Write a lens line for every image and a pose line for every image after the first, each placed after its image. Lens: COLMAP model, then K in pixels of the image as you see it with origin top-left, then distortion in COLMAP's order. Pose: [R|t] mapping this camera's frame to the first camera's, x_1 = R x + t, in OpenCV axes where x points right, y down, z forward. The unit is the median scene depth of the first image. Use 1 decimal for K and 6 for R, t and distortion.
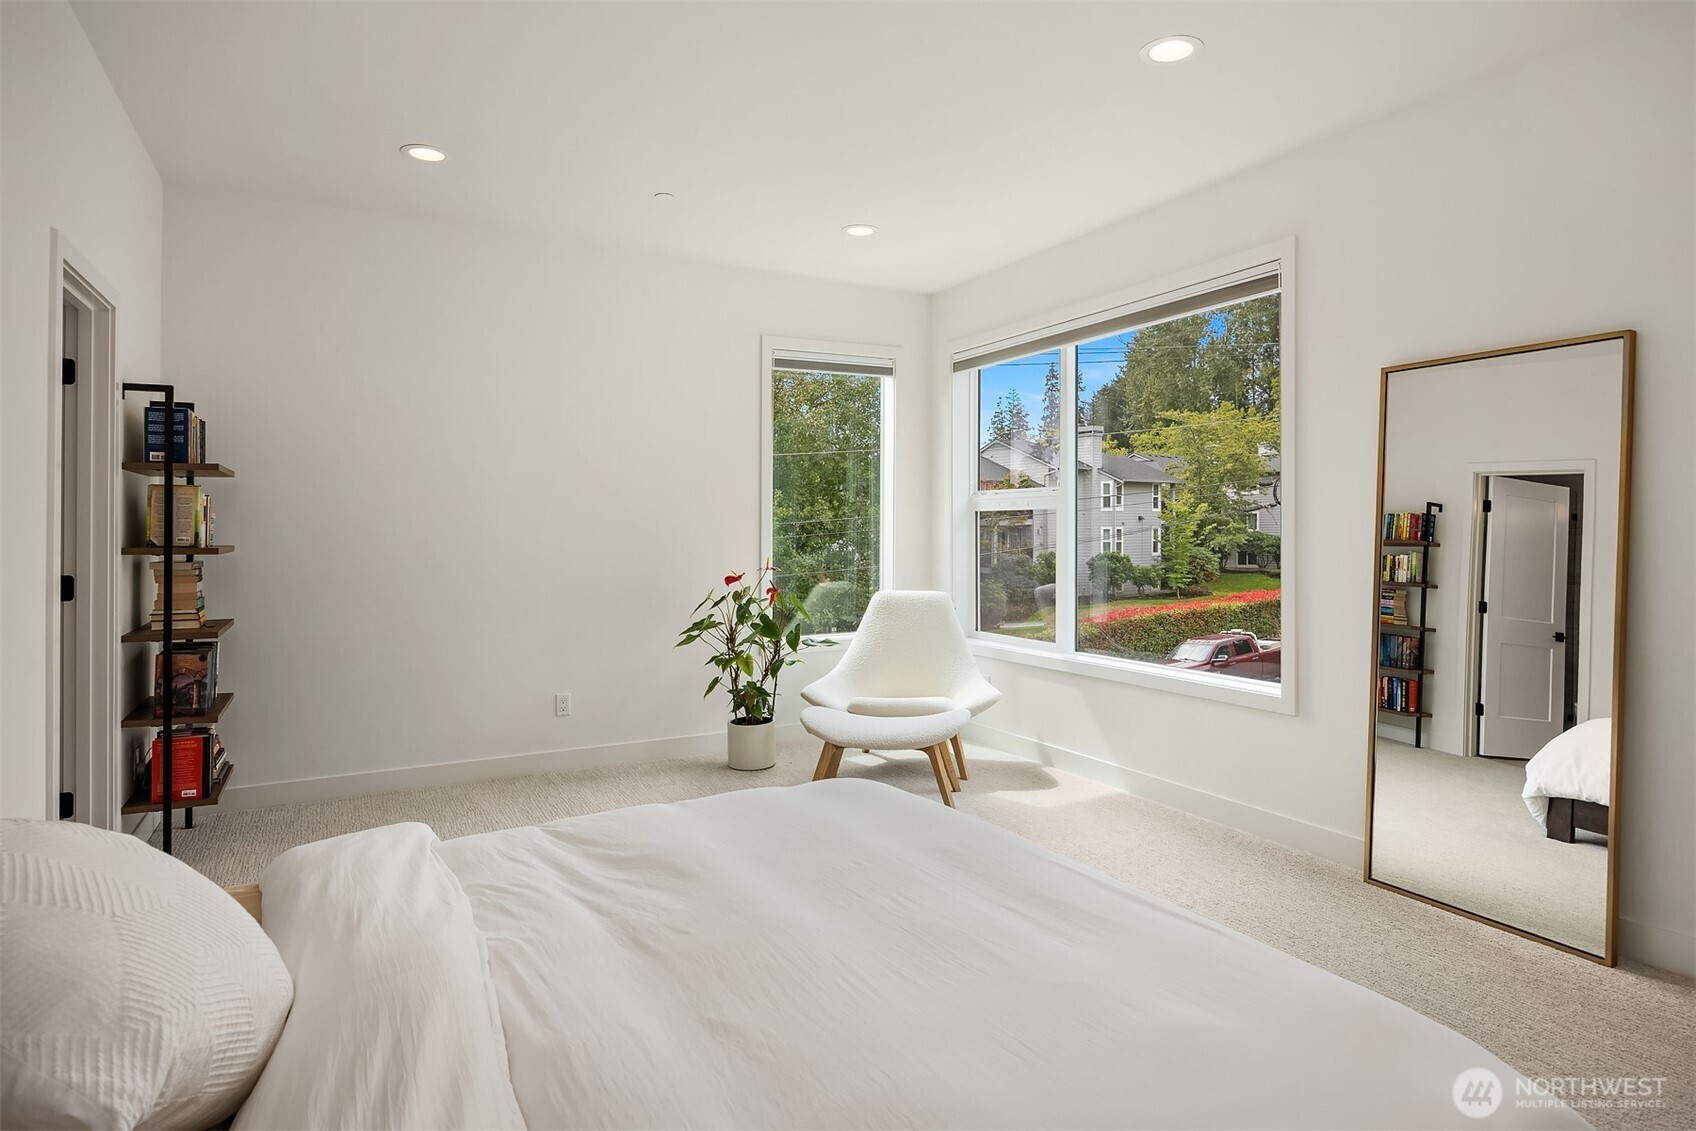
lens RADIAL K [[1011.7, 0, 851.4], [0, 1011.7, 525.2], [0, 0, 1]] dist [0.002369, 0.000143]
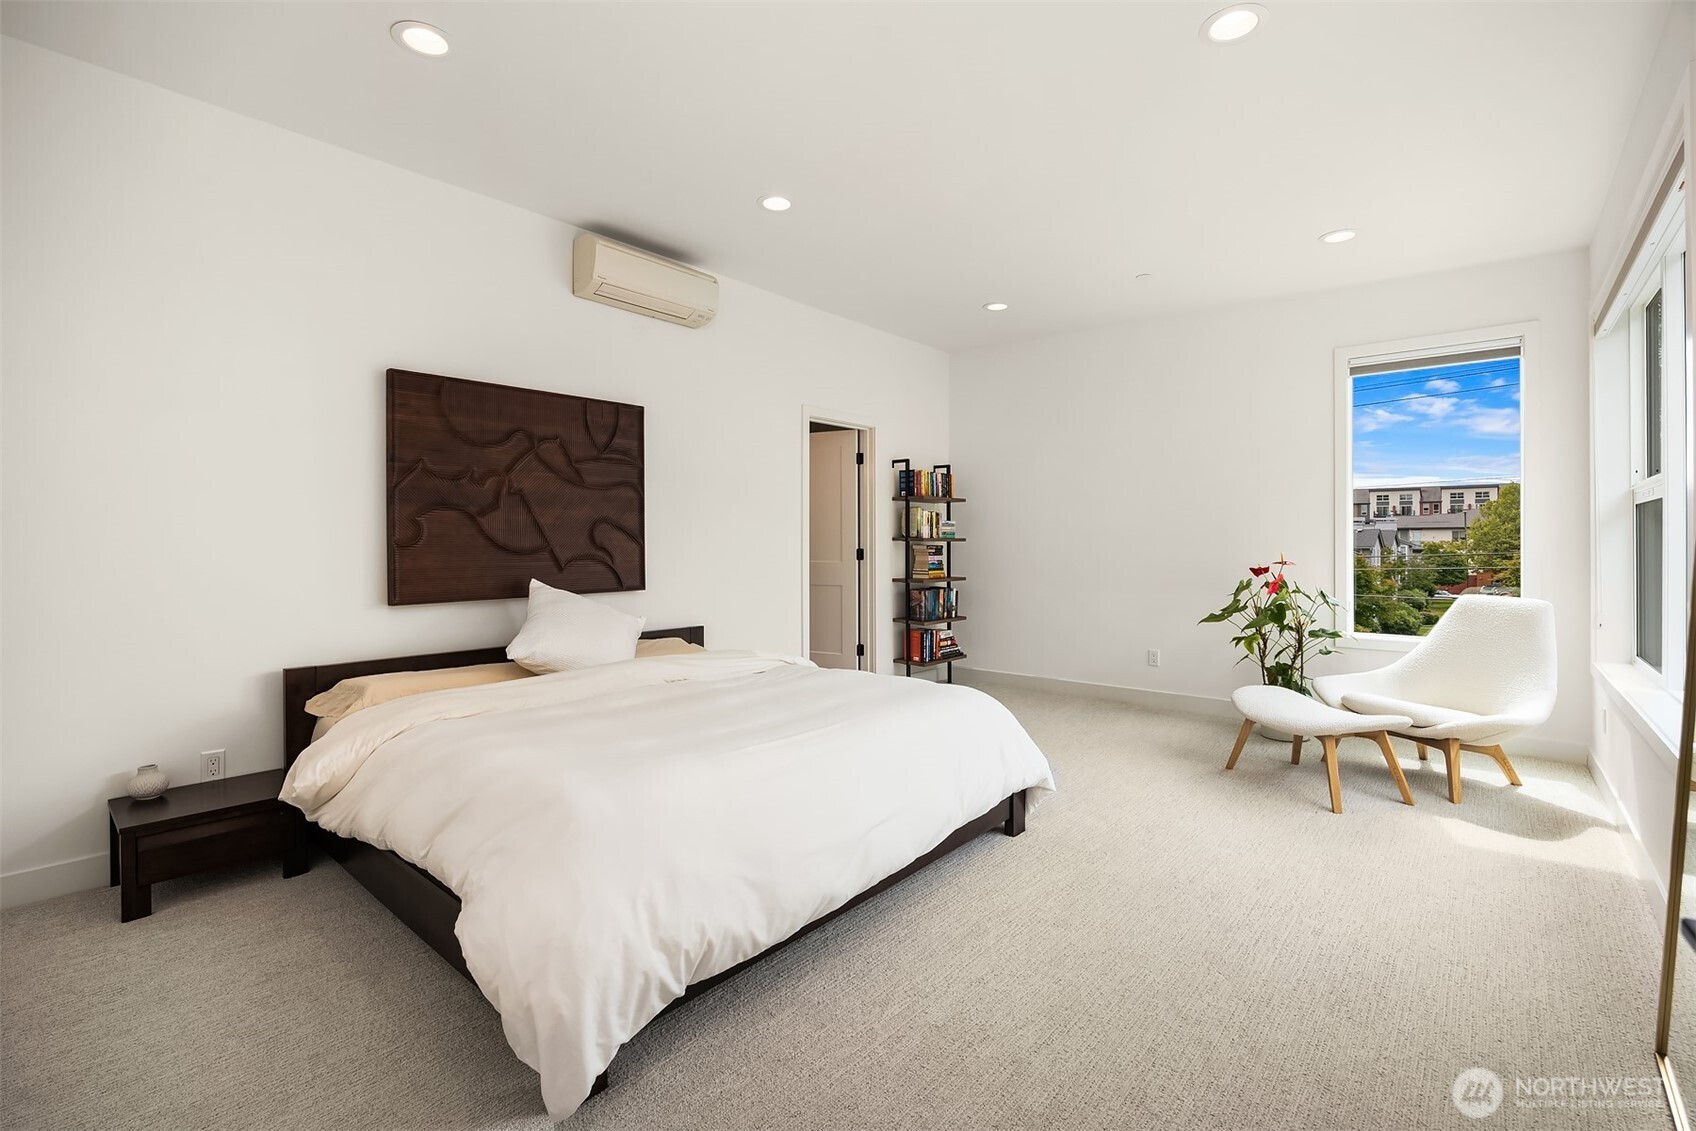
lens RADIAL K [[745.6, 0, 848.0], [0, 745.6, 565.5], [0, 0, 1]] dist [-0.023554, 0.000113]
pose [[0.349260, 0.029242, -0.936570, 0.709762], [-0.010268, 0.999572, 0.027380, 0.038682], [0.936970, 0.000054, 0.349410, 0.351310]]
